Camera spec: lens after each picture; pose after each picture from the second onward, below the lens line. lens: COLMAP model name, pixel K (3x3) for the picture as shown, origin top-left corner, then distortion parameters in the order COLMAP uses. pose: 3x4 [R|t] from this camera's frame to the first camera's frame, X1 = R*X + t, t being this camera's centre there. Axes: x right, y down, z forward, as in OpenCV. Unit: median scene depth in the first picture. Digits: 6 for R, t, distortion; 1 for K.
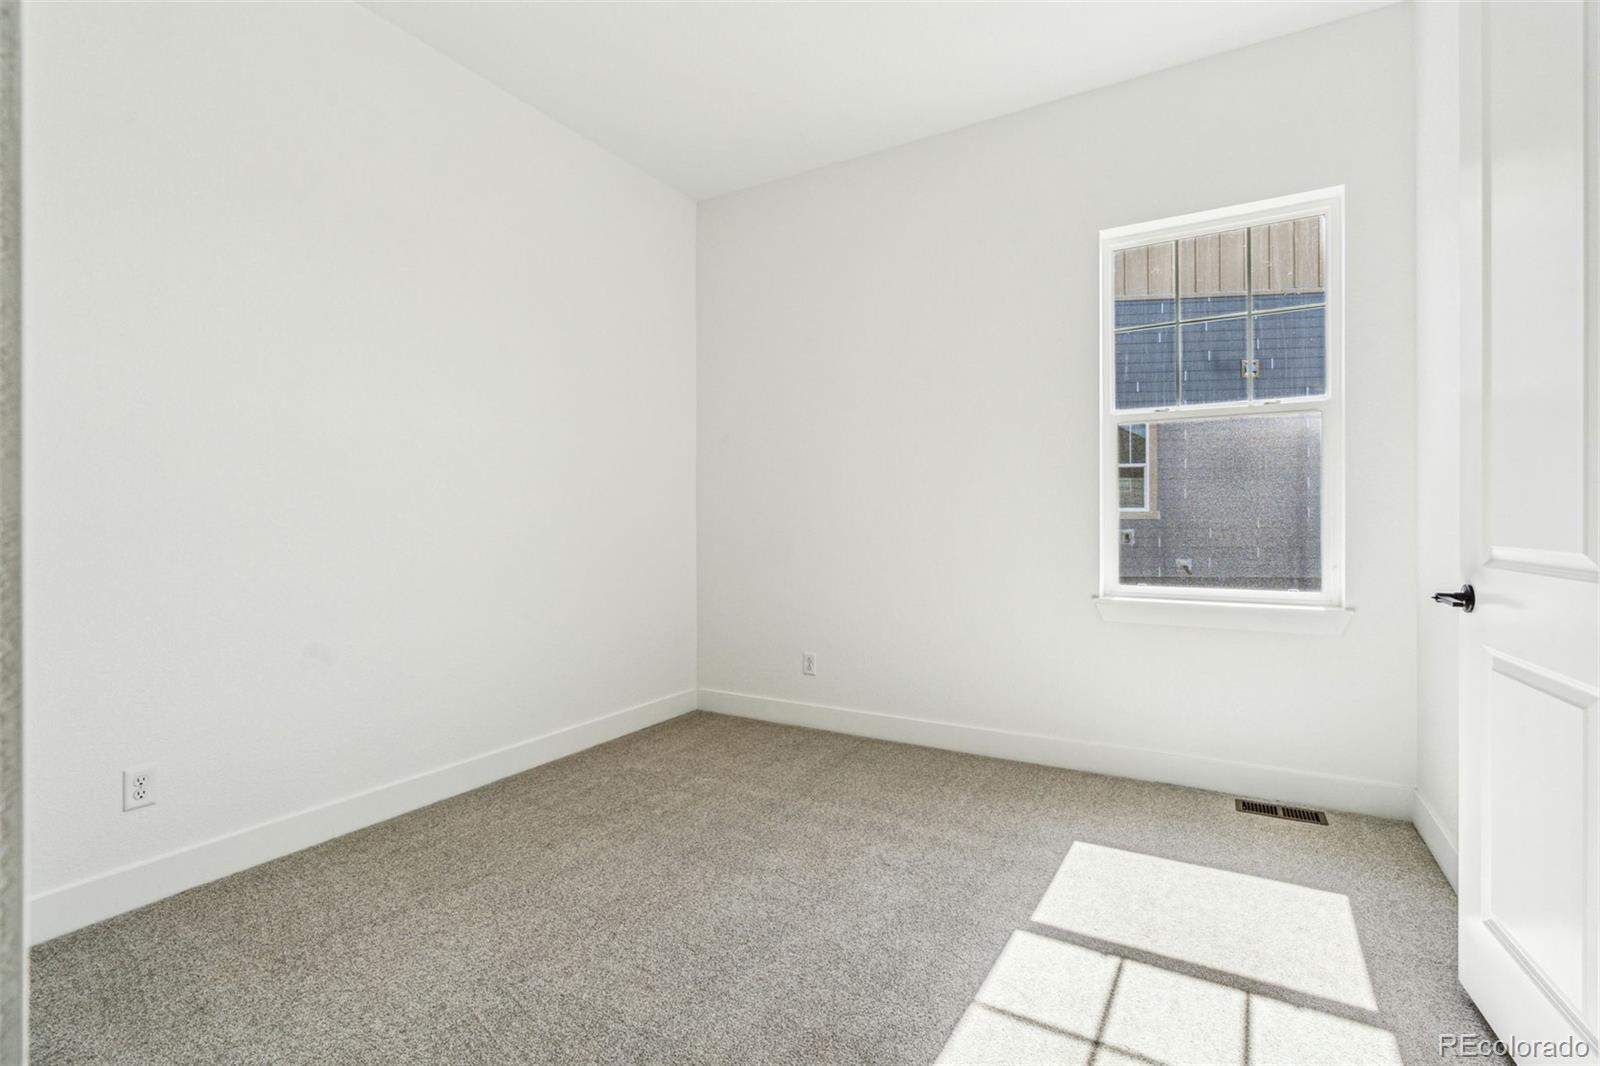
lens RADIAL K [[731.6, 0, 805.0], [0, 731.6, 519.5], [0, 0, 1]] dist [-0.001696, 0.001098]
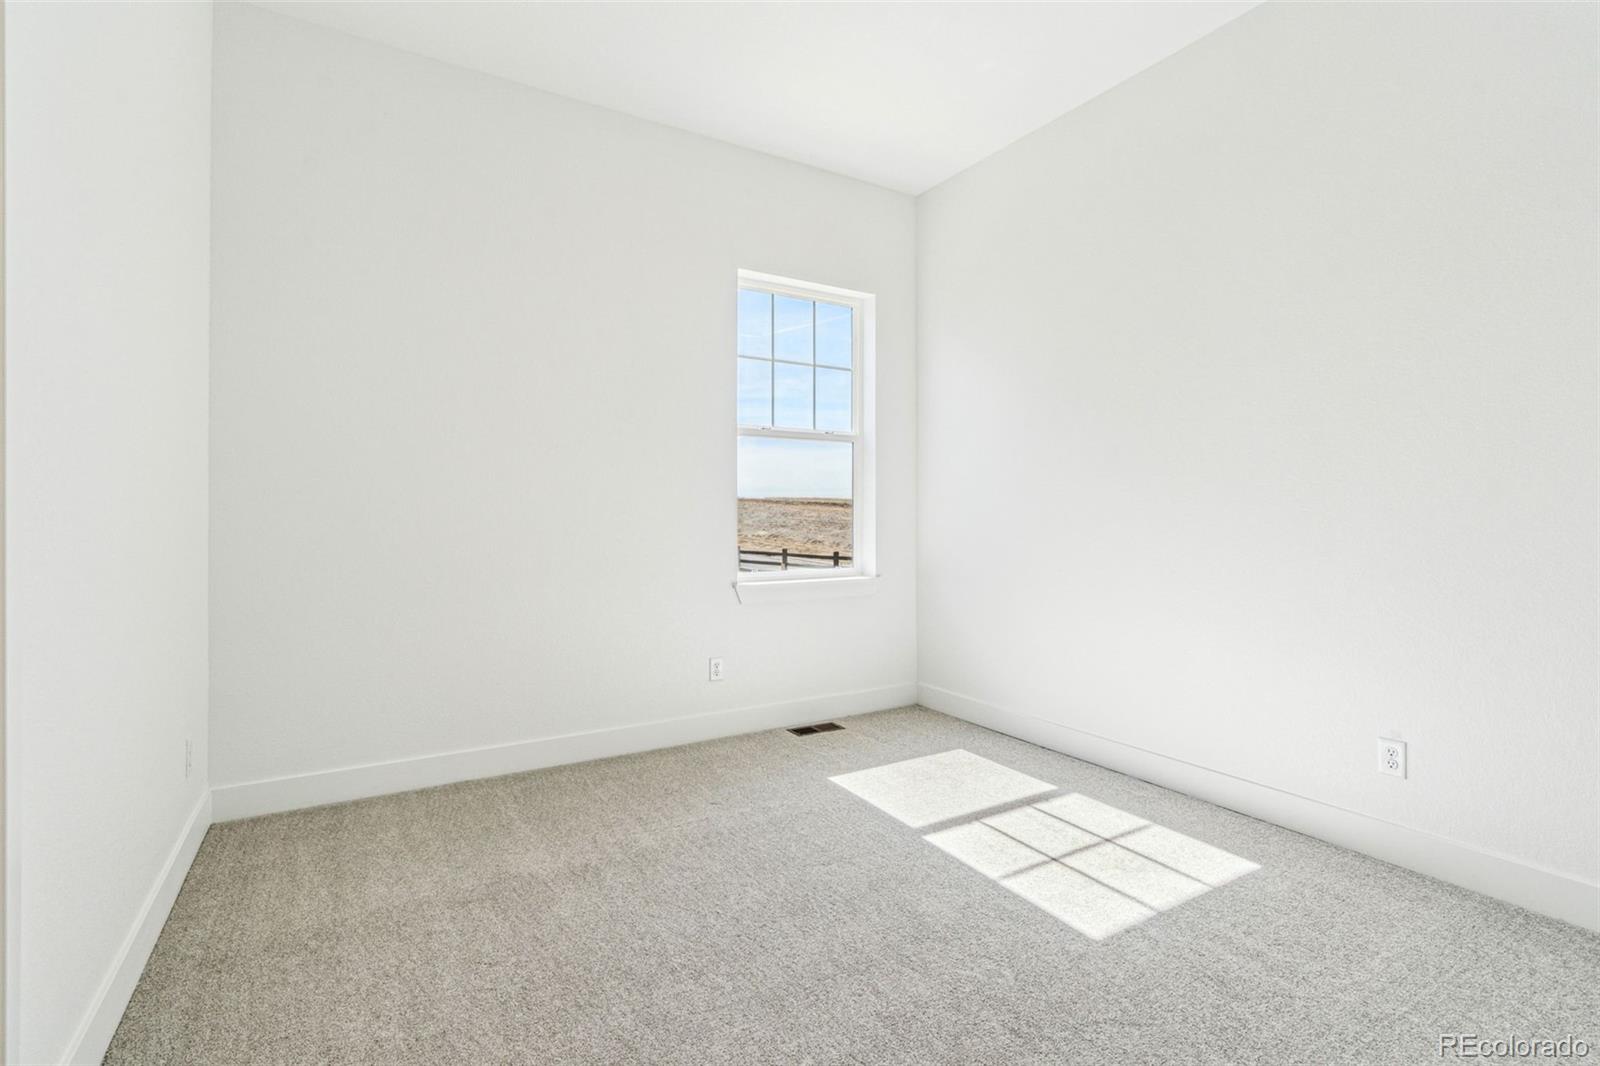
lens RADIAL K [[731.6, 0, 805.0], [0, 731.6, 519.5], [0, 0, 1]] dist [-0.001696, 0.001098]
pose [[0.489948, 0.001761, 0.871750, -0.728838], [0.000808, 0.999997, -0.002474, 0.009930], [-0.871751, 0.001917, 0.489945, 0.439369]]
